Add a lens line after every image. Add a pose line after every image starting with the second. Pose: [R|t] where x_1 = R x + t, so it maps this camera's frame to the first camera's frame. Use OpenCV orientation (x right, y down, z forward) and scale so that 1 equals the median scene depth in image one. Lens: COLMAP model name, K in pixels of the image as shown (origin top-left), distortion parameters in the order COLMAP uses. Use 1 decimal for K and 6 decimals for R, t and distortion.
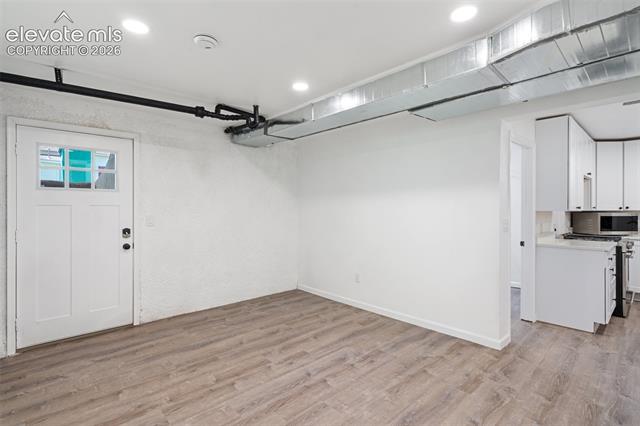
lens RADIAL K [[320.6, 0, 316.1], [0, 320.6, 204.7], [0, 0, 1]] dist [0.002704, 0.000250]
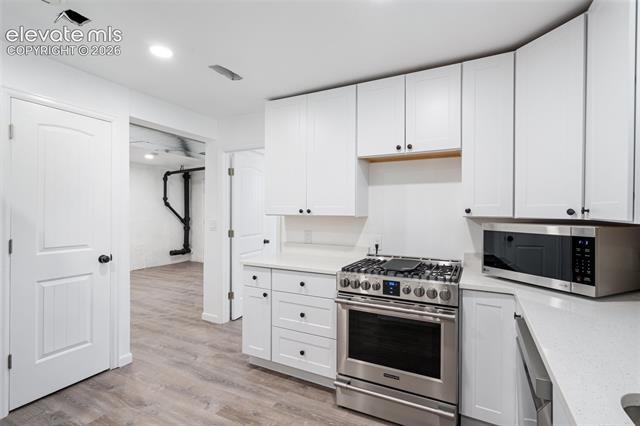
lens RADIAL K [[311.6, 0, 320.0], [0, 311.6, 213.0], [0, 0, 1]] dist [-0.002367, -0.000731]
pose [[0.322273, 0.002760, -0.946643, 2.058966], [-0.003047, 0.999994, 0.001878, 0.020638], [0.946642, 0.002280, 0.322279, 1.120231]]
